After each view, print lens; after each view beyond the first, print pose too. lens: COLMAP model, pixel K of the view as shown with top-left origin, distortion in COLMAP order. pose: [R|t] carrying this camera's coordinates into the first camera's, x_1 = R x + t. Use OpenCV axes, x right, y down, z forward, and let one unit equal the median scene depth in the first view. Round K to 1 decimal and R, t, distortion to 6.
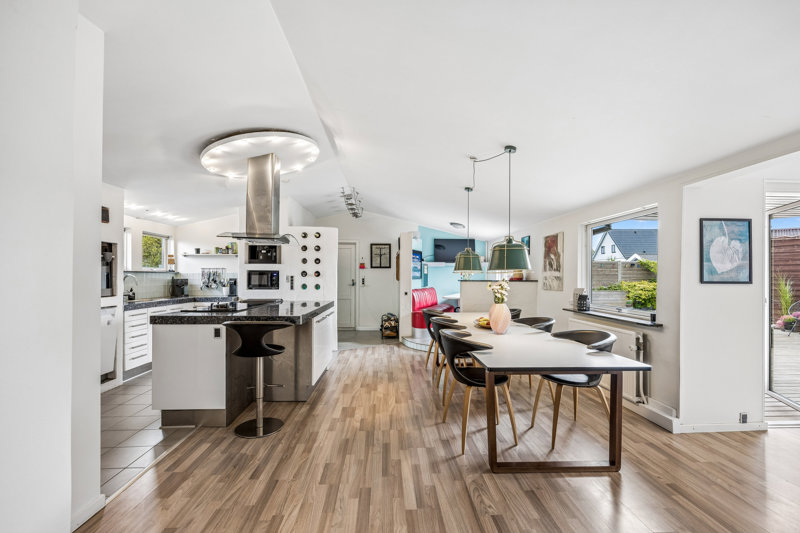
lens RADIAL K [[358.9, 0, 402.2], [0, 358.9, 271.7], [0, 0, 1]] dist [0.001268, 0.000130]
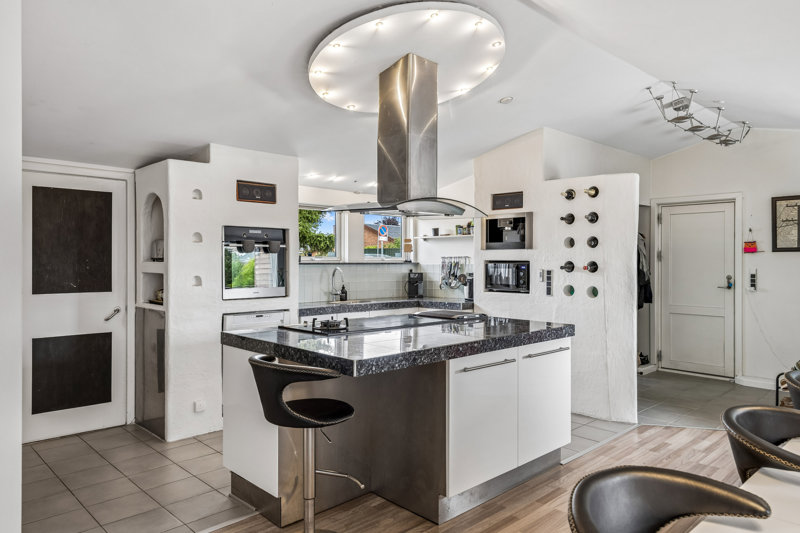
lens RADIAL K [[540.6, 0, 401.4], [0, 540.6, 260.4], [0, 0, 1]] dist [-0.000560, 0.048675]
pose [[0.664202, -0.001802, -0.747551, 0.159854], [0.009256, 0.999940, 0.005813, -0.010330], [0.747495, -0.010780, 0.664179, 0.269318]]
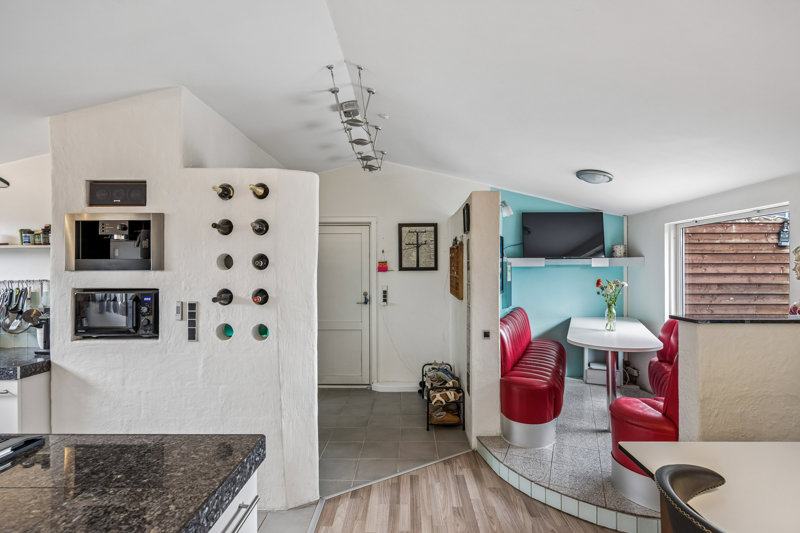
lens RADIAL K [[395.7, 0, 404.6], [0, 395.7, 268.2], [0, 0, 1]] dist [0.000421, 0.000314]
pose [[0.998386, -0.007014, -0.056358, -0.065479], [0.007416, 0.999949, 0.006928, -0.024366], [0.056306, -0.007334, 0.998387, 0.591657]]
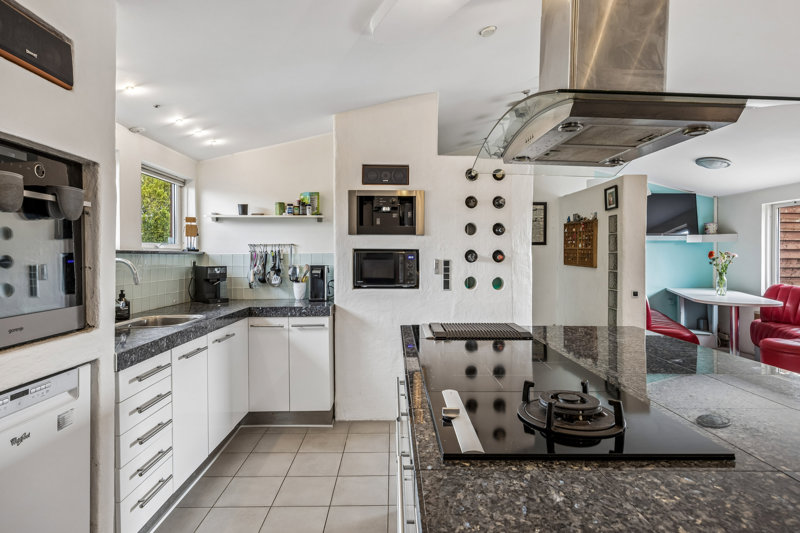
lens RADIAL K [[436.1, 0, 398.4], [0, 436.1, 254.5], [0, 0, 1]] dist [0.006287, 0.000616]
pose [[0.999476, 0.000118, -0.032354, -0.341515], [0.000154, 0.999965, 0.008413, -0.001058], [0.032353, -0.008414, 0.999441, 0.411909]]
